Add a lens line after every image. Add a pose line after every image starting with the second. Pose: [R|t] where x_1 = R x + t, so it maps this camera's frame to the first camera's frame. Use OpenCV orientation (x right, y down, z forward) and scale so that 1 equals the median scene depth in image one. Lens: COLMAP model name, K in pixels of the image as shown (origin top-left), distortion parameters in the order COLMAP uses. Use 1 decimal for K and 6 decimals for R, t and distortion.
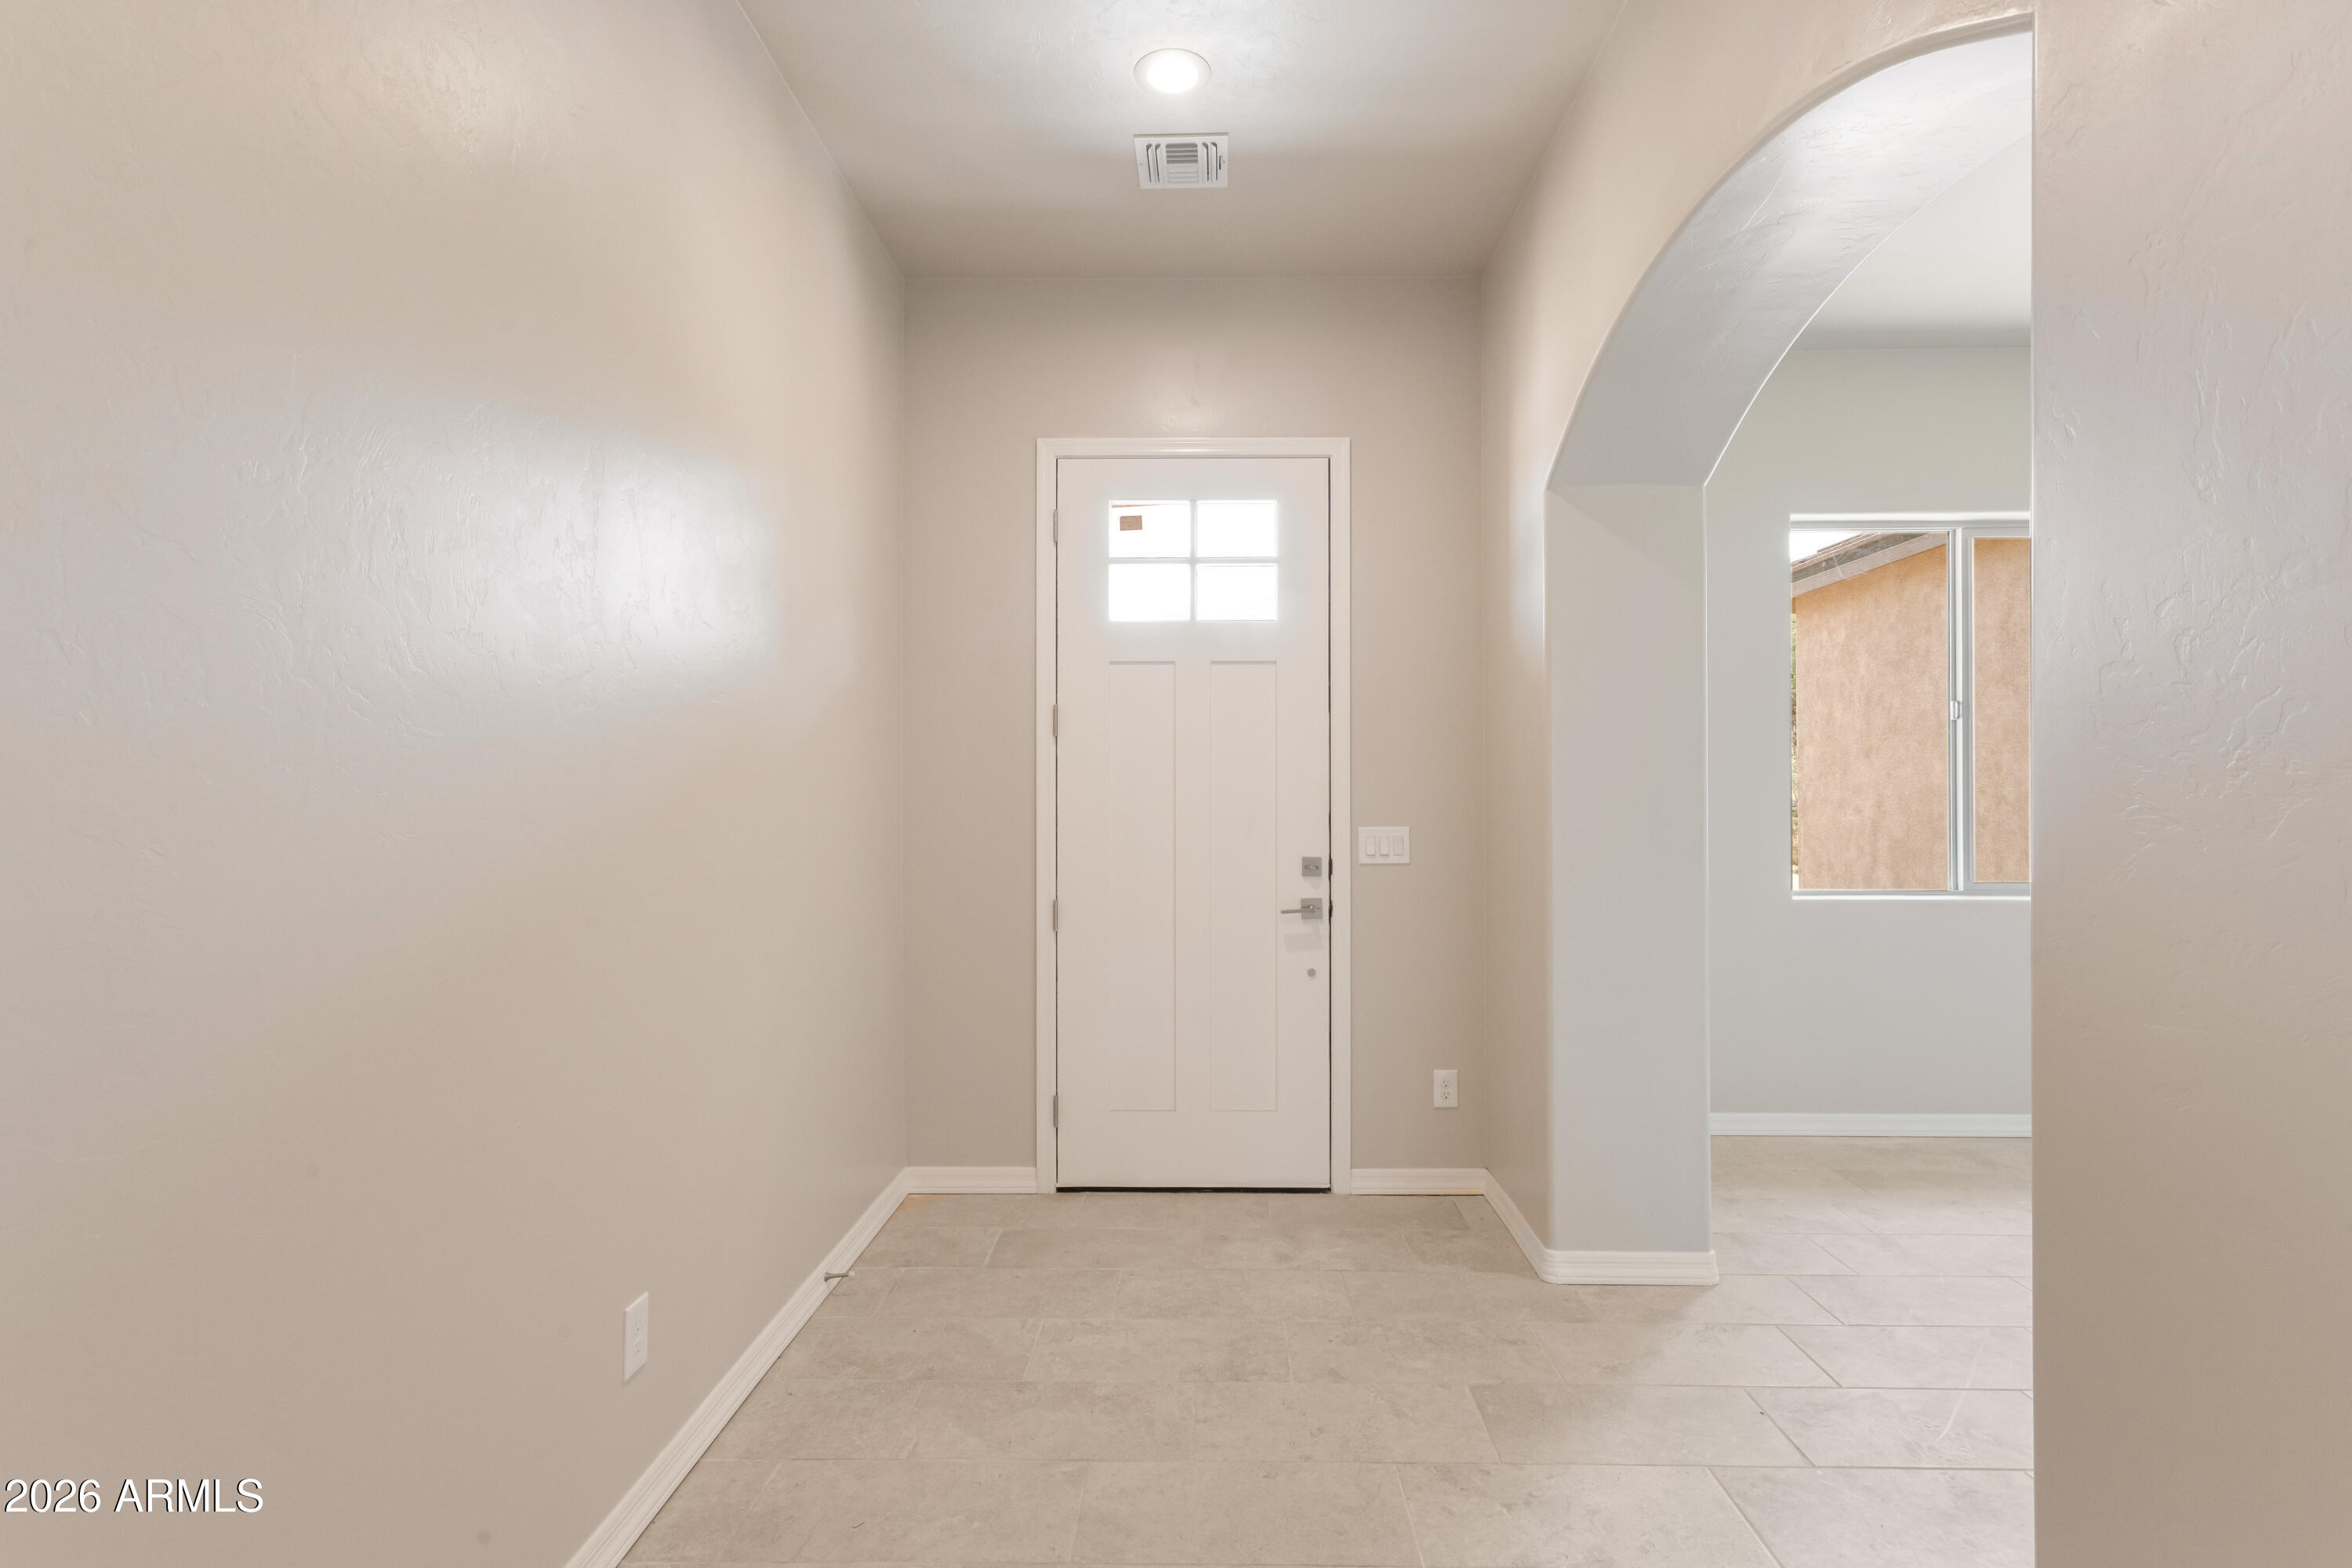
lens RADIAL K [[1143.8, 0, 1186.3], [0, 1143.8, 798.0], [0, 0, 1]] dist [0.002983, 0.001528]
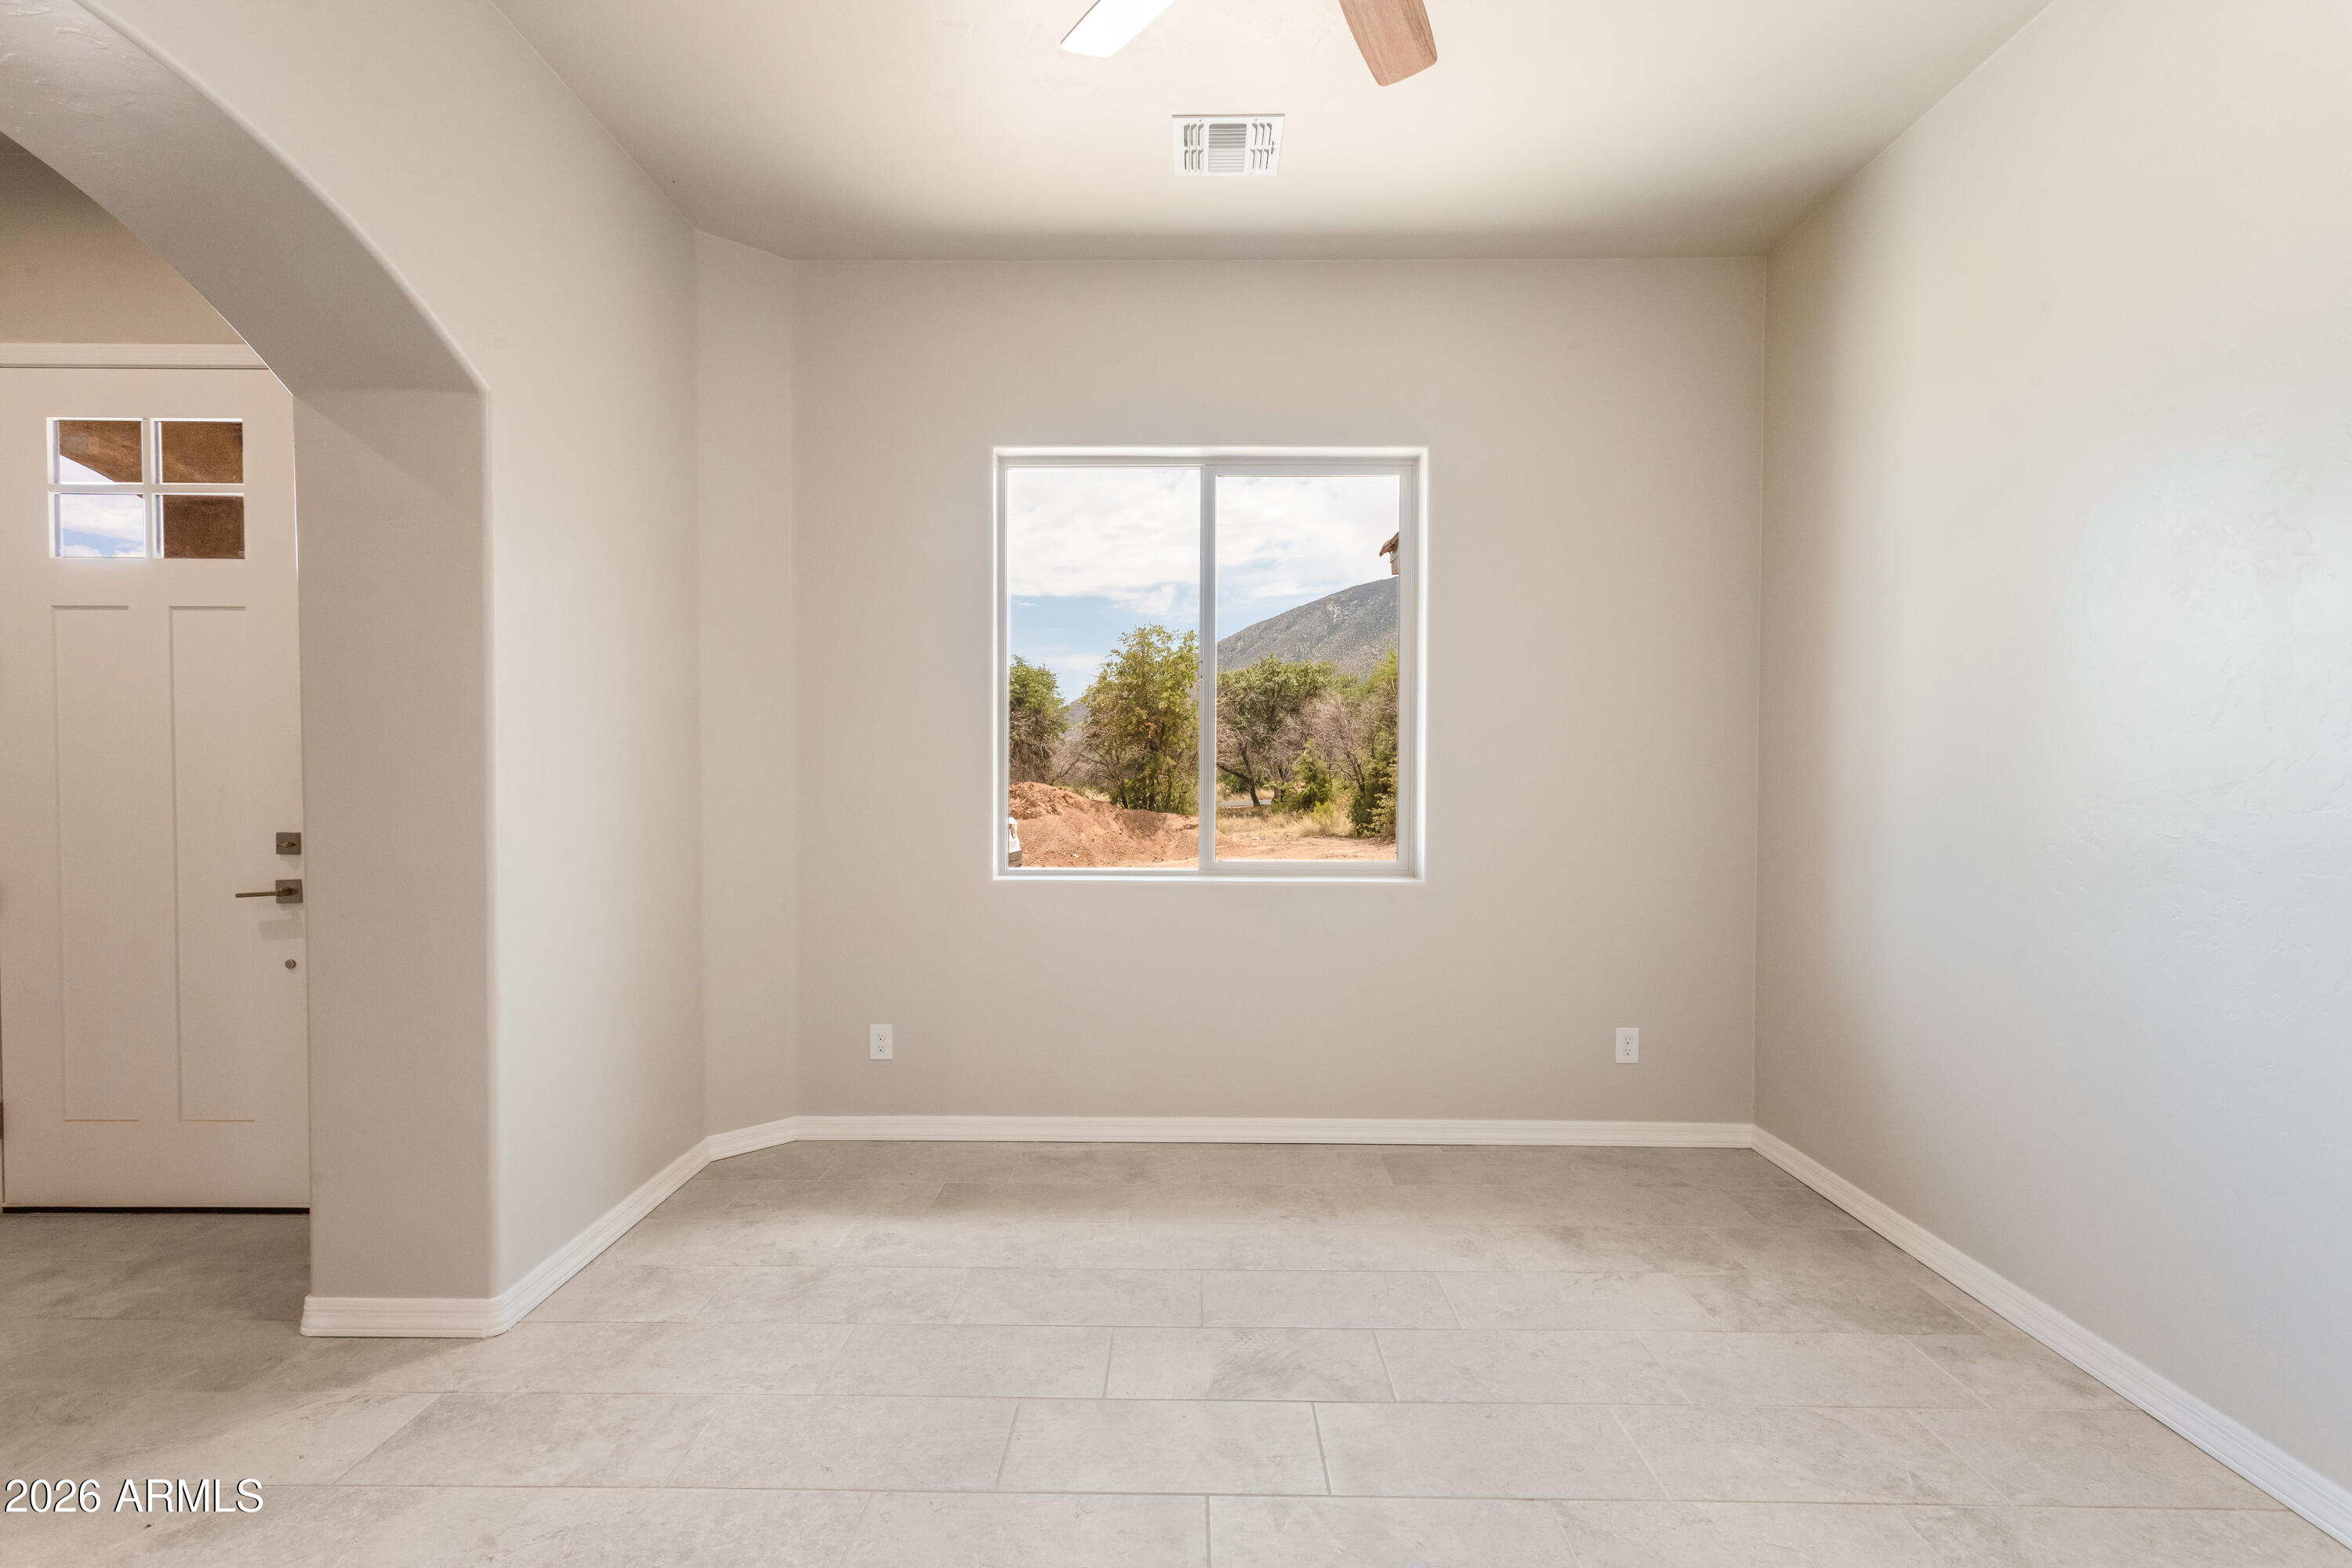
lens RADIAL K [[1143.8, 0, 1178.6], [0, 1143.8, 787.0], [0, 0, 1]] dist [0.002983, 0.001528]
pose [[0.999996, 0.002636, 0.000495, 0.789803], [-0.002646, 0.999730, 0.023066, -0.004752], [-0.000434, -0.023068, 0.999734, 0.126507]]
